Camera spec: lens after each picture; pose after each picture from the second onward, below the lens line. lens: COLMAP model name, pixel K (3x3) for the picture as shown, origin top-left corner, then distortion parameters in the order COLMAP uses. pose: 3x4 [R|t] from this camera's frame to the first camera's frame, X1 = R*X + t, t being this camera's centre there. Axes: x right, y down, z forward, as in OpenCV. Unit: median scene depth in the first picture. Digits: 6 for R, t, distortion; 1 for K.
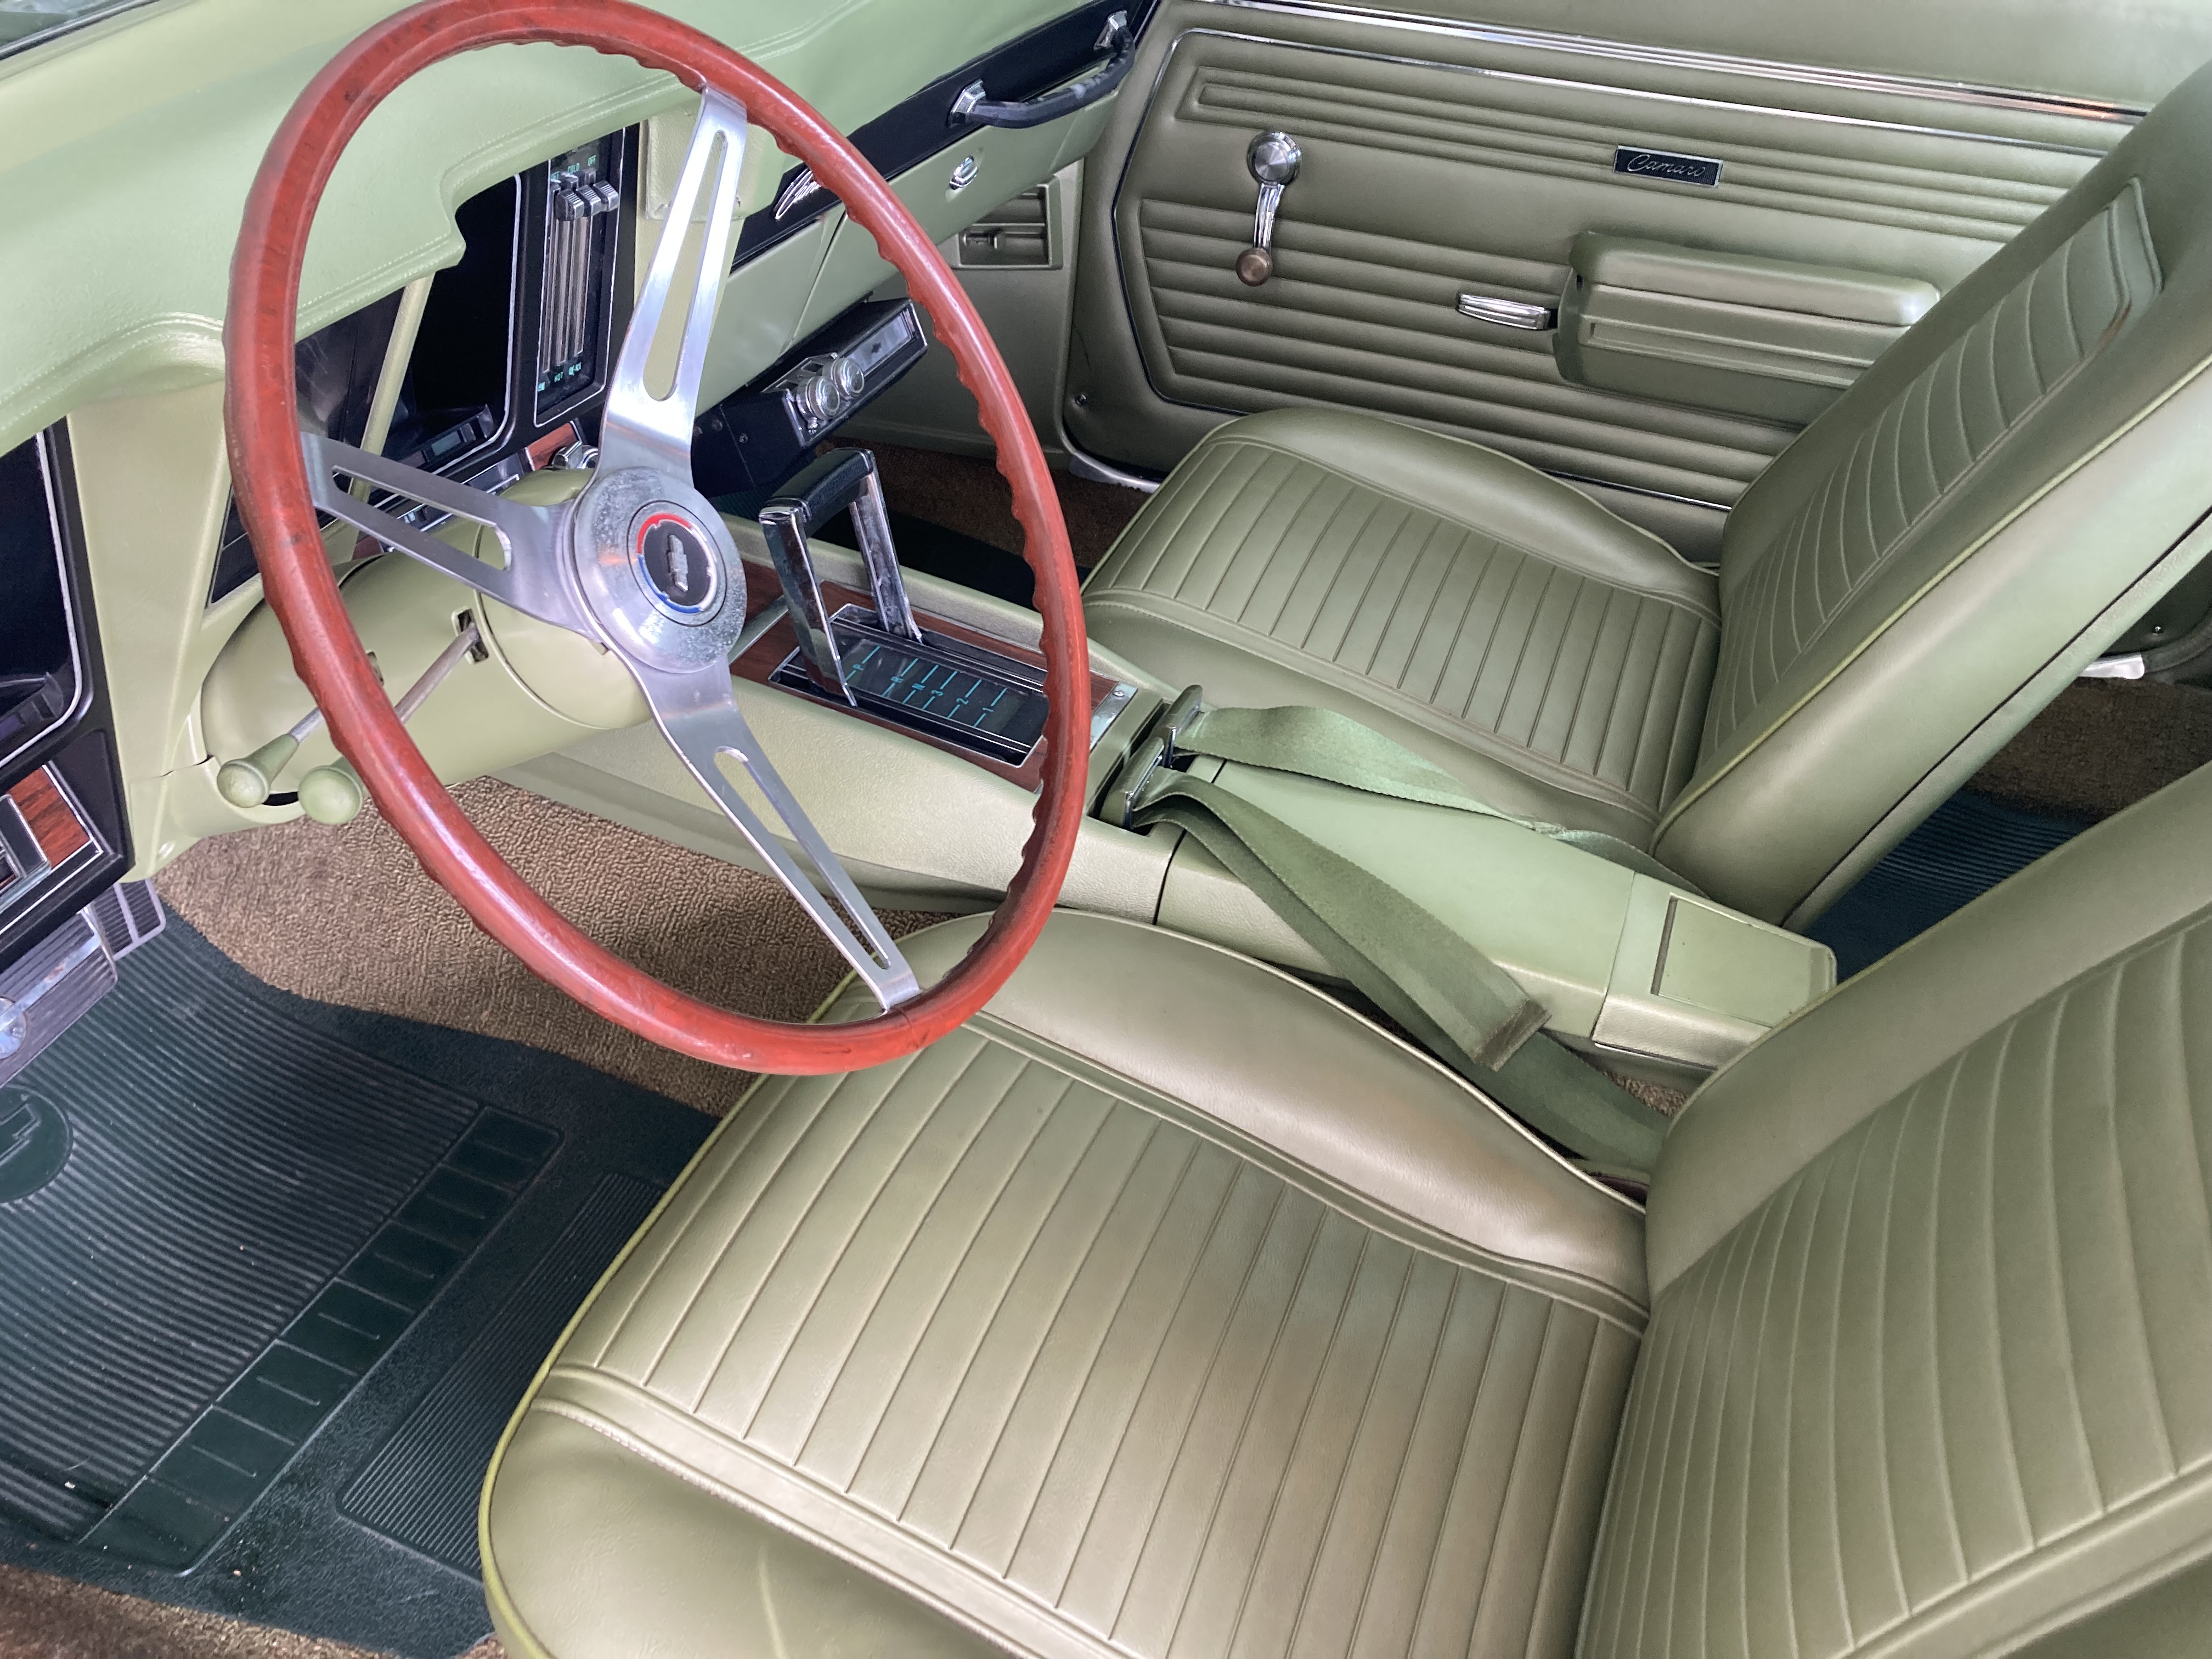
lens RADIAL K [[1861.6, 0, 1106.0], [0, 1861.6, 829.5], [0, 0, 1]] dist [0.006685, 0.006646]
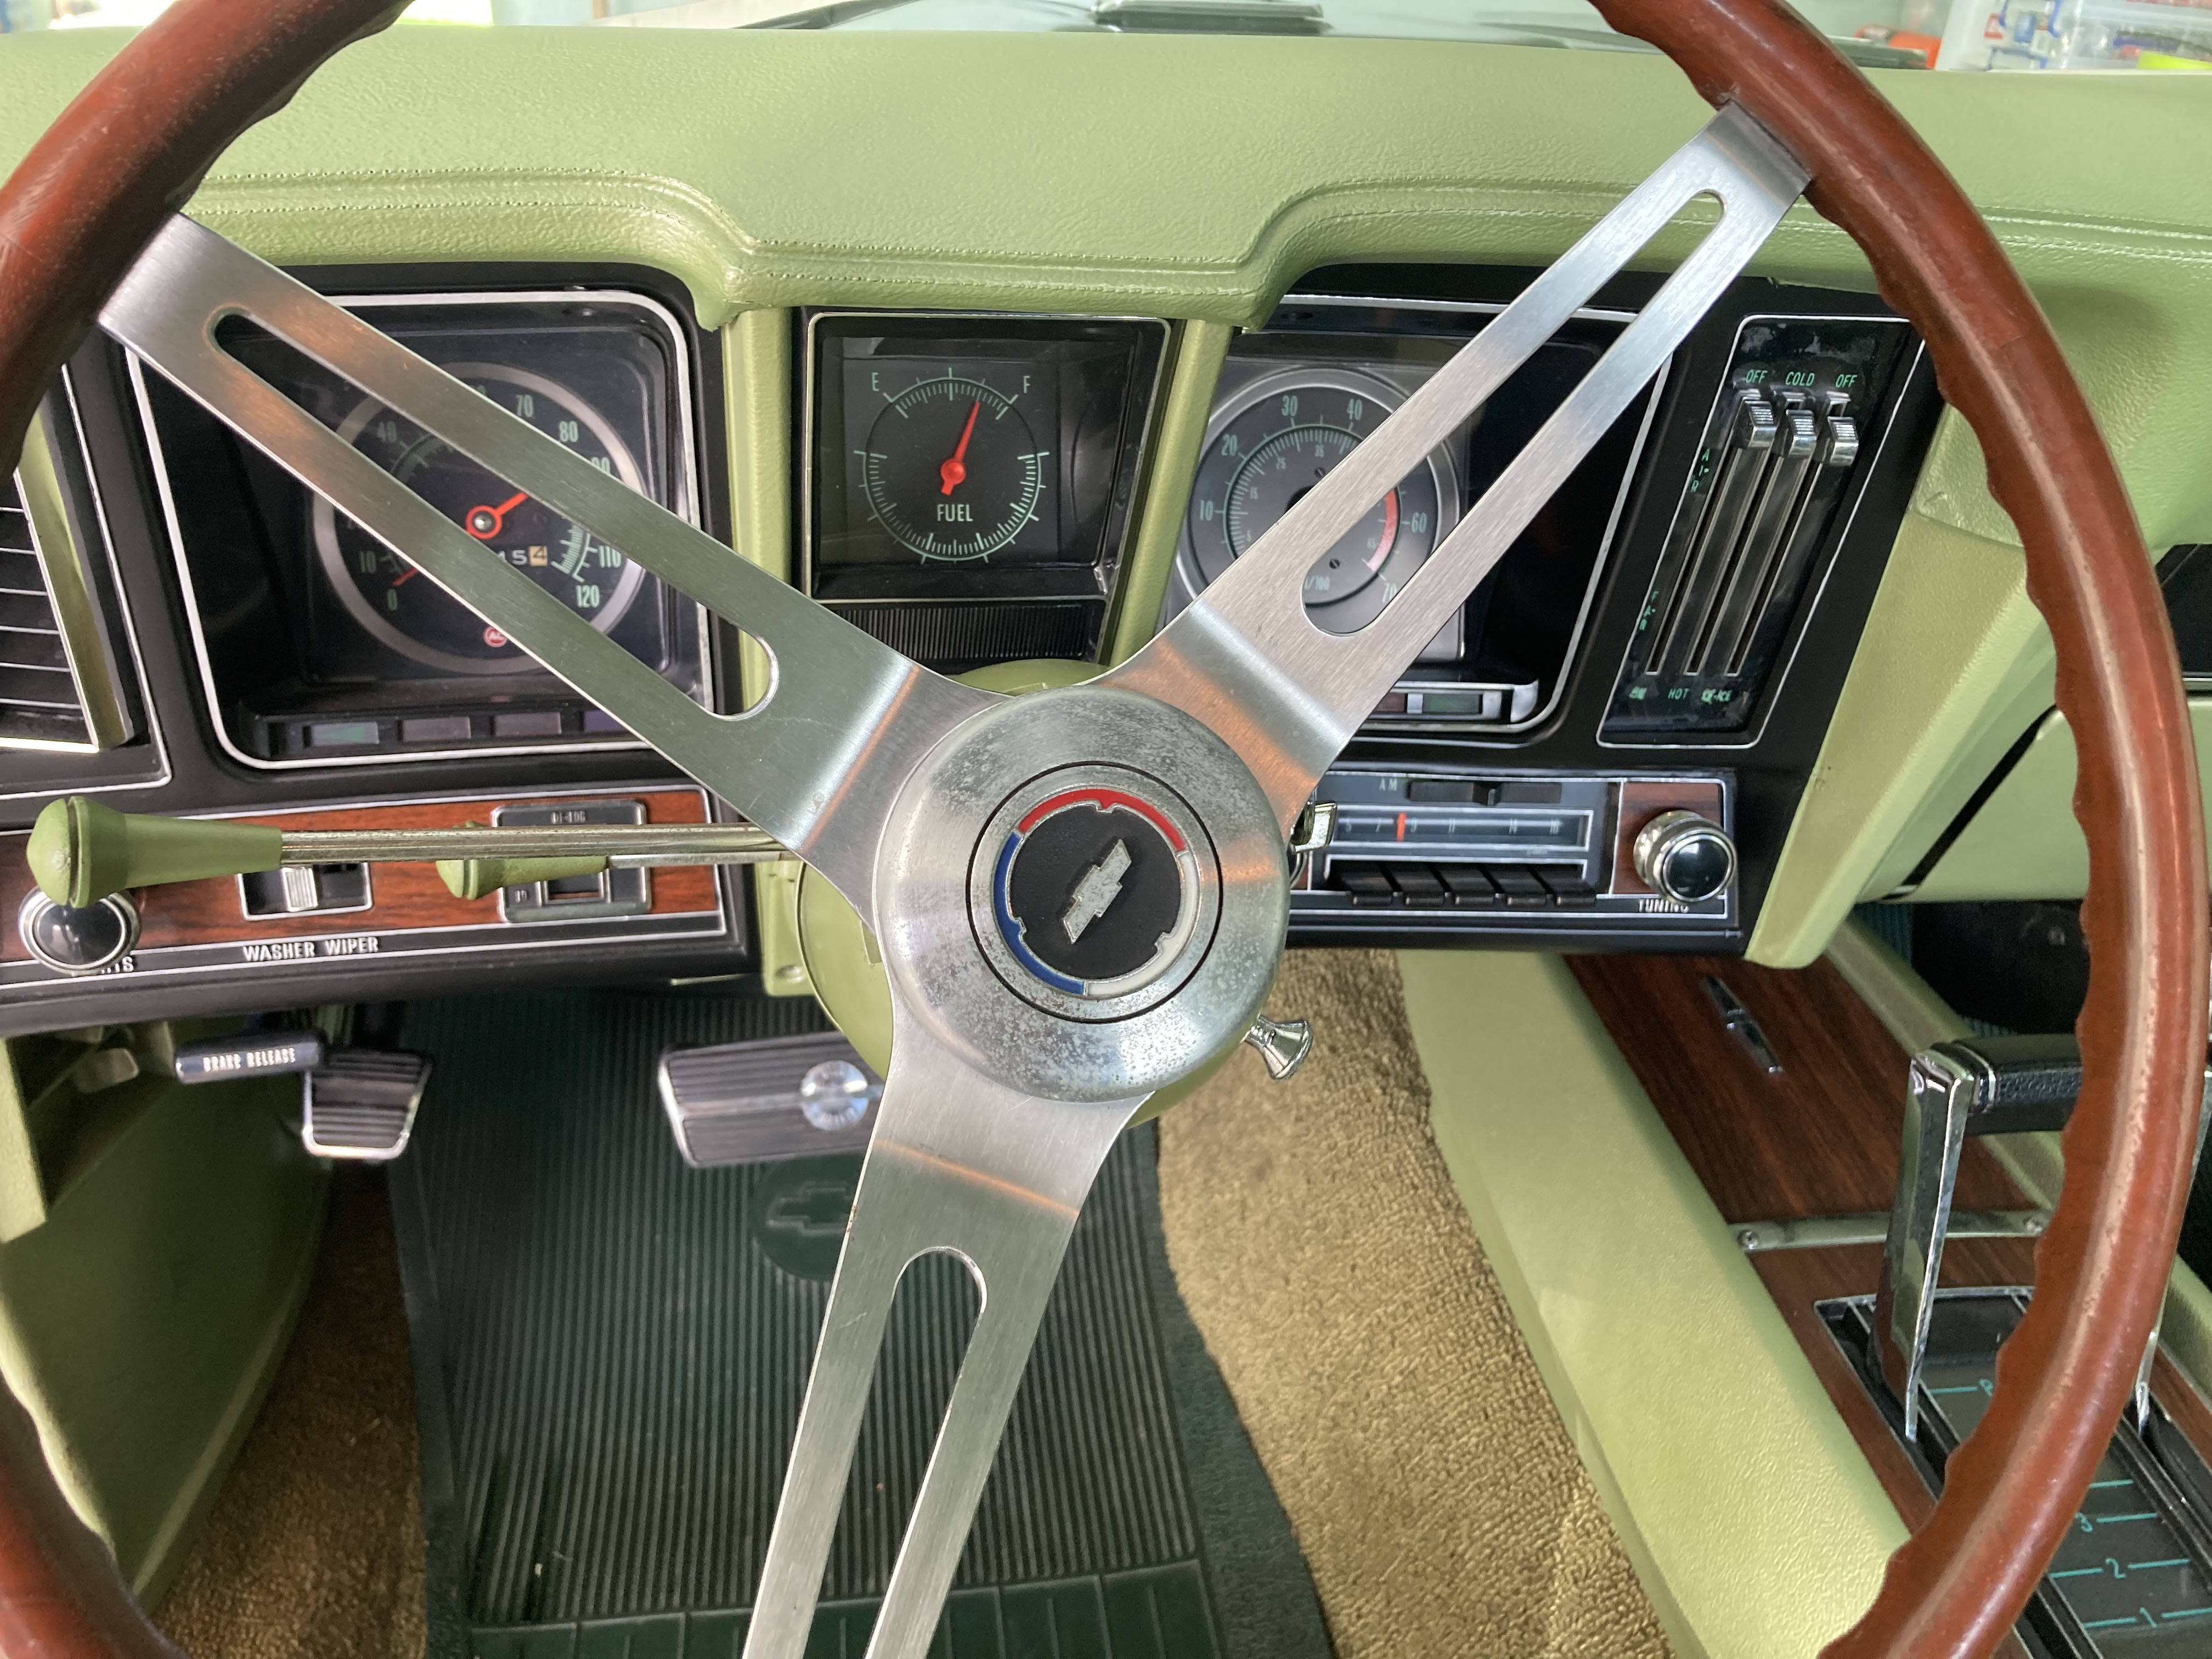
lens RADIAL K [[1861.6, 0, 1106.0], [0, 1861.6, 829.5], [0, 0, 1]] dist [0.006685, 0.006646]
pose [[0.526123, 0.405249, -0.747642, 0.096749], [-0.558309, 0.827756, 0.055786, -0.132575], [0.641472, 0.388065, 0.661755, 0.478820]]
